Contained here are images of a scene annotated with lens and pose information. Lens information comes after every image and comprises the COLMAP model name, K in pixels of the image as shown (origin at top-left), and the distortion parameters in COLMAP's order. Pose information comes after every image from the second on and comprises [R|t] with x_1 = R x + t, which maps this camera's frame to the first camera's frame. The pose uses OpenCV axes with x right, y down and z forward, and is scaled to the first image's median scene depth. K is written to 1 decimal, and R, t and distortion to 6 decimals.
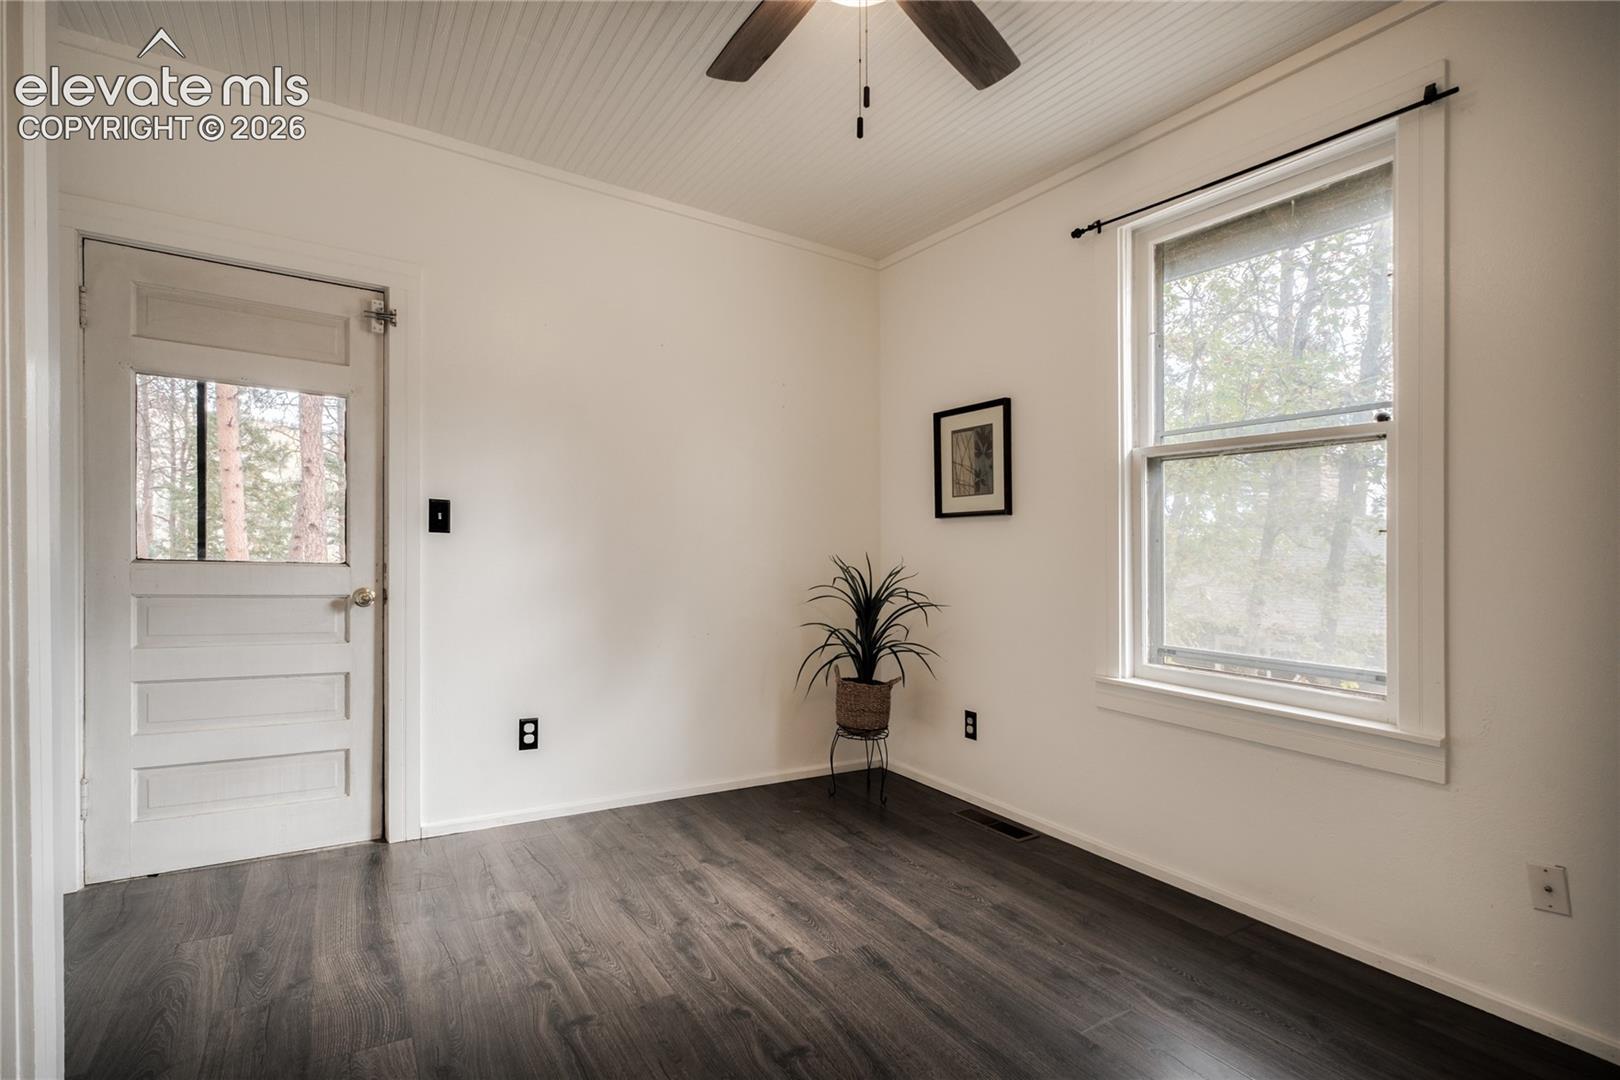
lens RADIAL K [[768.3, 0, 813.1], [0, 768.3, 574.3], [0, 0, 1]] dist [-0.002731, -0.000370]
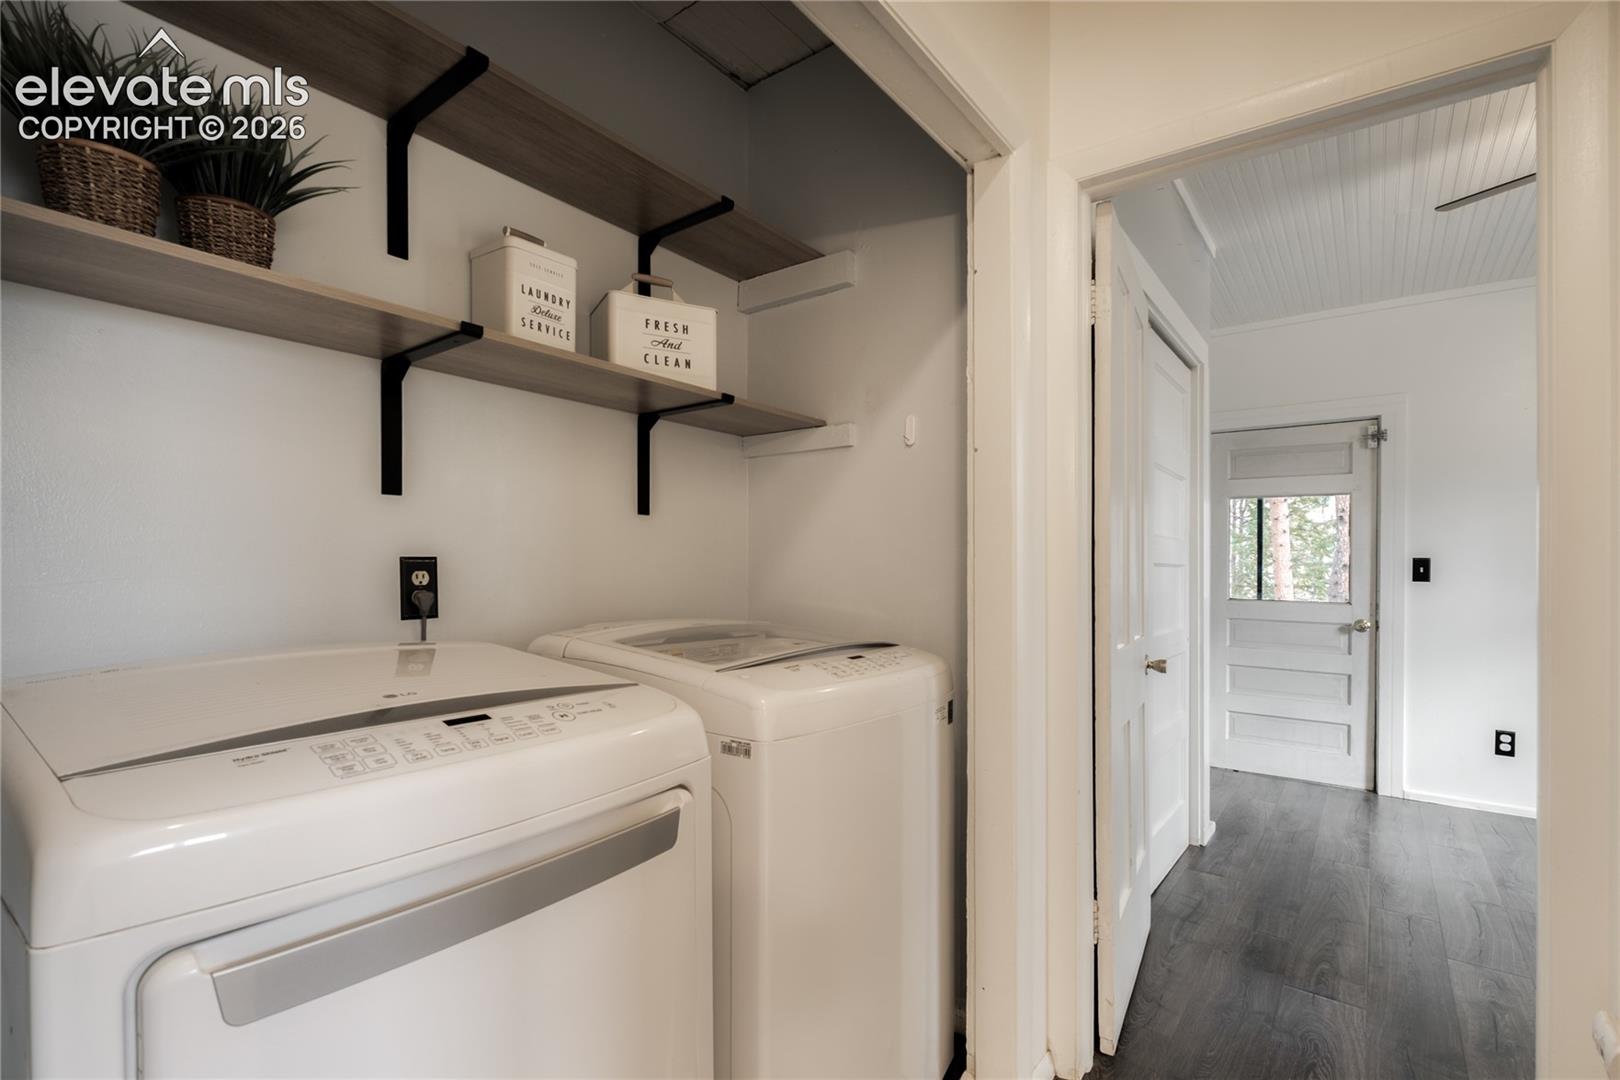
lens RADIAL K [[730.0, 0, 808.7], [0, 730.0, 574.9], [0, 0, 1]] dist [-0.000527, 0.000489]
pose [[0.342487, -0.015804, -0.939389, 0.382370], [-0.024245, 0.999377, -0.025653, -0.006304], [0.939210, 0.031561, 0.341891, -0.500937]]
